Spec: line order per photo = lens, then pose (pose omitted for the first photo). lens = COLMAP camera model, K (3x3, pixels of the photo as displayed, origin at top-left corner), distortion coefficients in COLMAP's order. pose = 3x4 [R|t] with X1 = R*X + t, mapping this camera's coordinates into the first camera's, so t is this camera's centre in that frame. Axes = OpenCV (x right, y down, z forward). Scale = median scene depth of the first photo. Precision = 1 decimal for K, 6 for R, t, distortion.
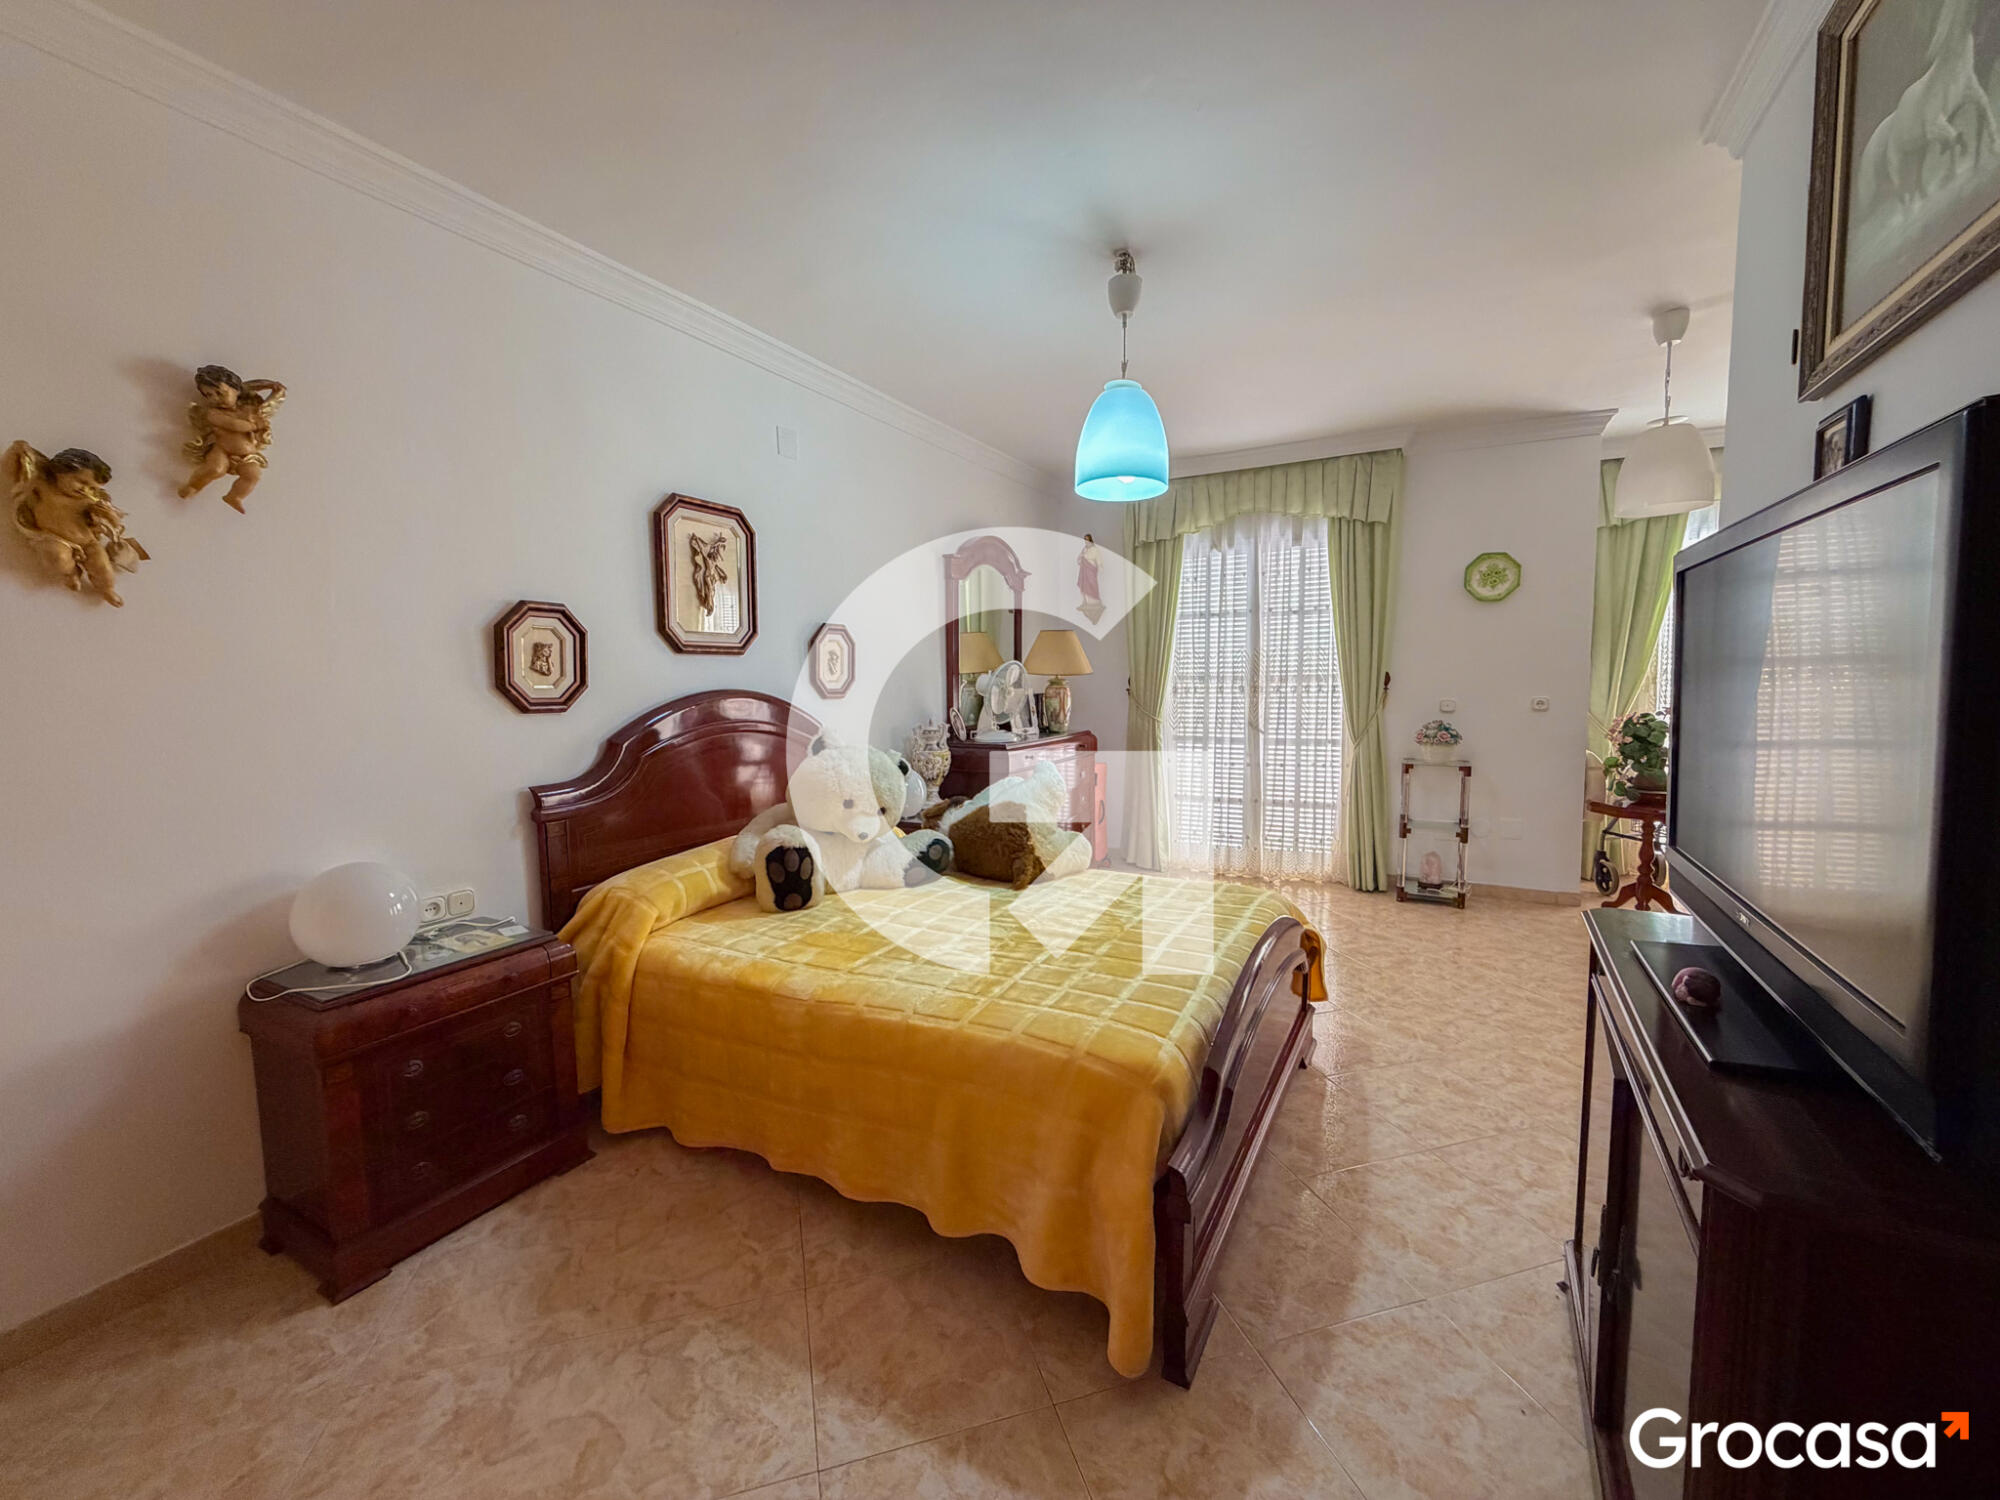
lens RADIAL K [[797.2, 0, 994.7], [0, 797.2, 740.9], [0, 0, 1]] dist [-0.000261, 0.000079]
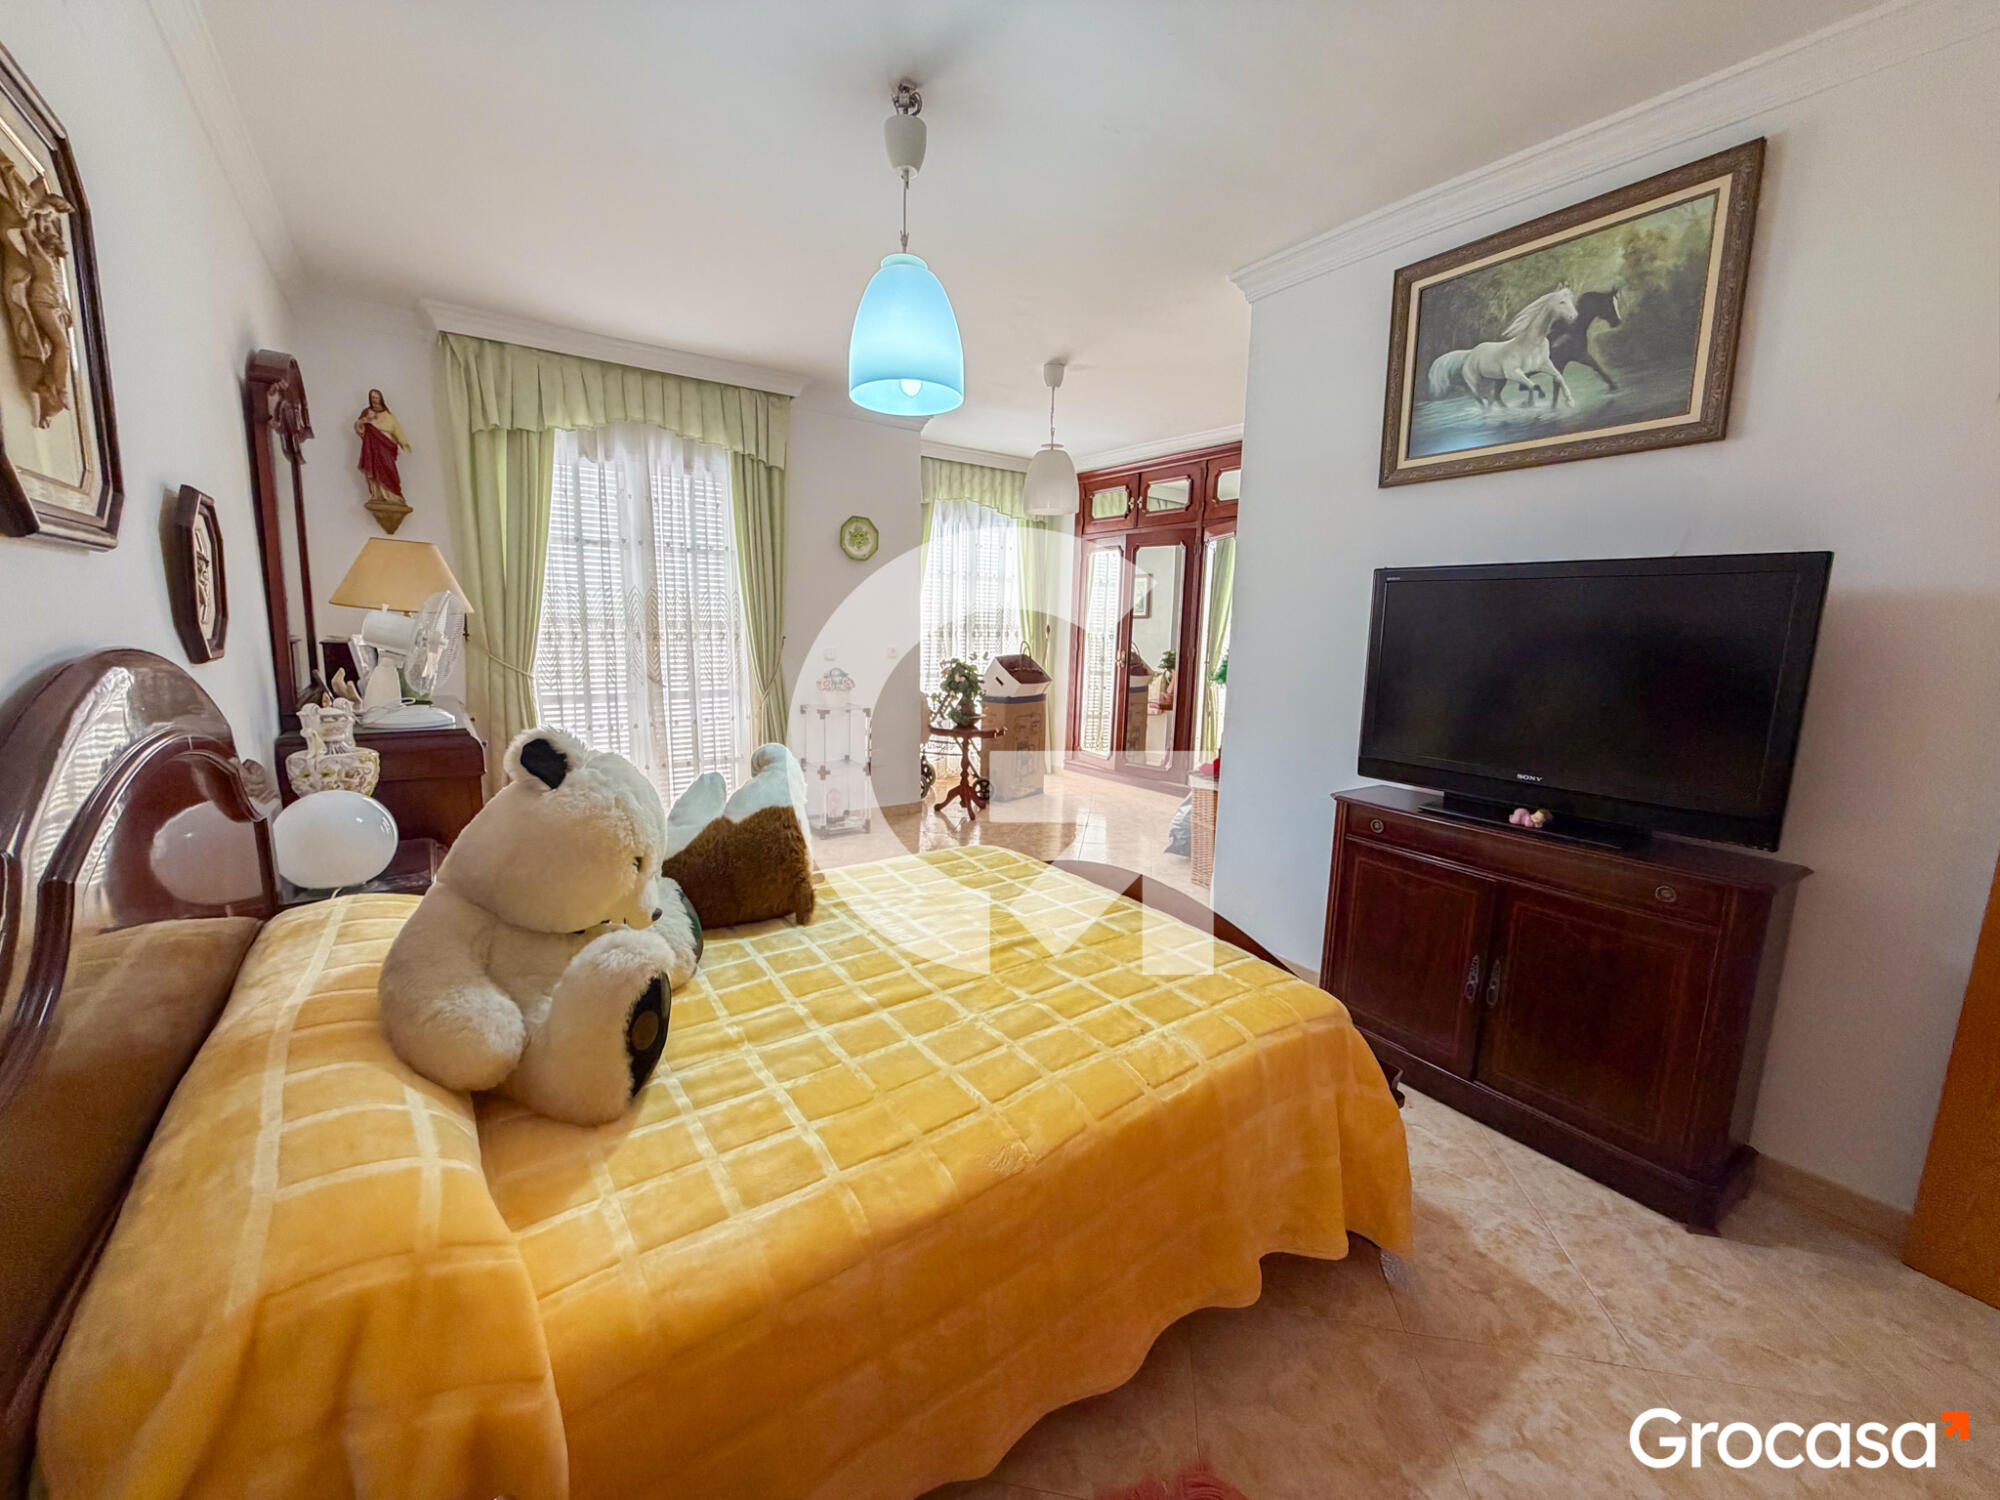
lens RADIAL K [[797.2, 0, 991.9], [0, 797.2, 746.2], [0, 0, 1]] dist [-0.000261, 0.000079]
pose [[0.437725, -0.116133, 0.891577, -0.321211], [0.041045, 0.993170, 0.109215, -0.028434], [-0.898172, -0.011211, 0.439502, 0.321031]]
